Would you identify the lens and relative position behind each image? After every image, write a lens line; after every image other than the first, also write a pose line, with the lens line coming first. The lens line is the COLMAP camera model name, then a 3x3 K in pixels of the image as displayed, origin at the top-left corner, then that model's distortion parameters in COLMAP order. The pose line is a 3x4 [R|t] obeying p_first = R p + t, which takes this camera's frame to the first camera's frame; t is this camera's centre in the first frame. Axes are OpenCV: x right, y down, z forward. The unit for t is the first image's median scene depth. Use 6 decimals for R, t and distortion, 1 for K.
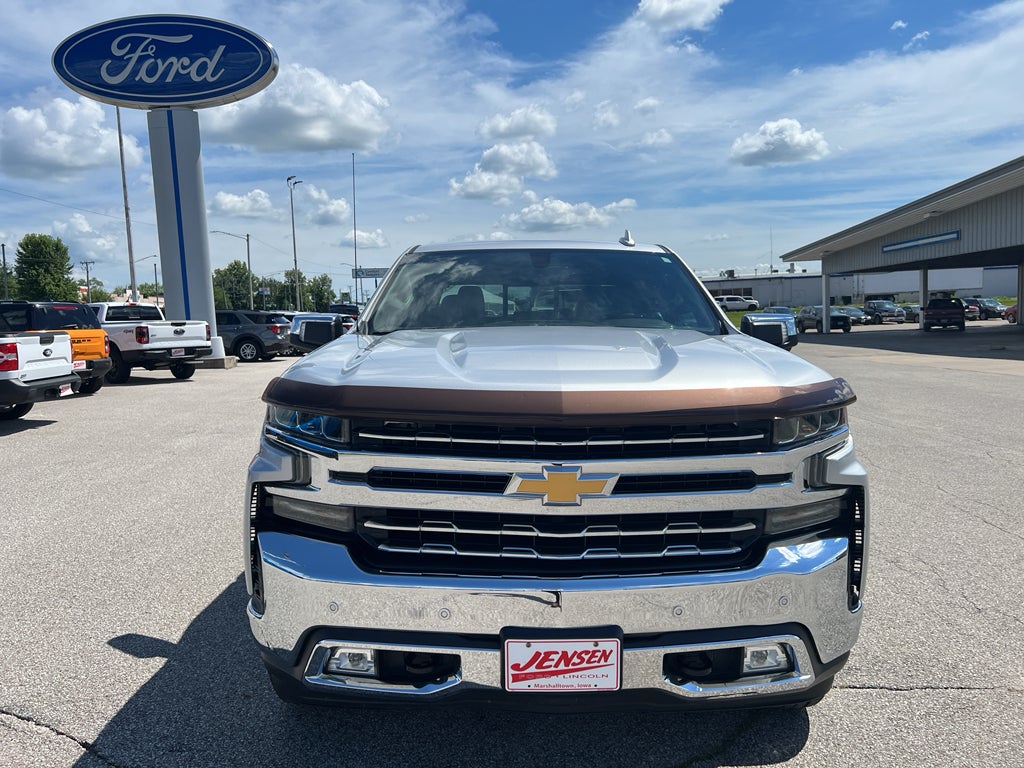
lens RADIAL K [[773.8, 0, 513.7], [0, 773.8, 387.3], [0, 0, 1]] dist [0.042458, -0.057955]
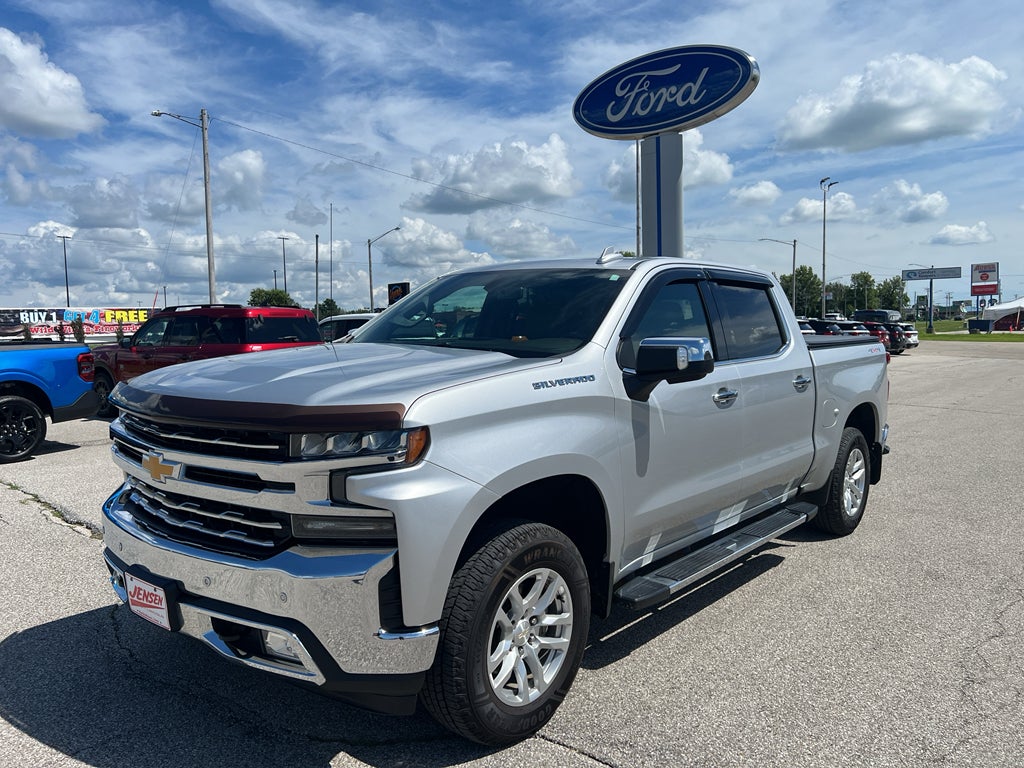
lens RADIAL K [[773.8, 0, 513.7], [0, 773.8, 387.3], [0, 0, 1]] dist [0.042458, -0.057955]
pose [[0.761684, 0.058428, -0.645309, 0.135826], [-0.062993, 0.997886, 0.015999, -0.006527], [0.644880, 0.028464, 0.763754, 0.037512]]
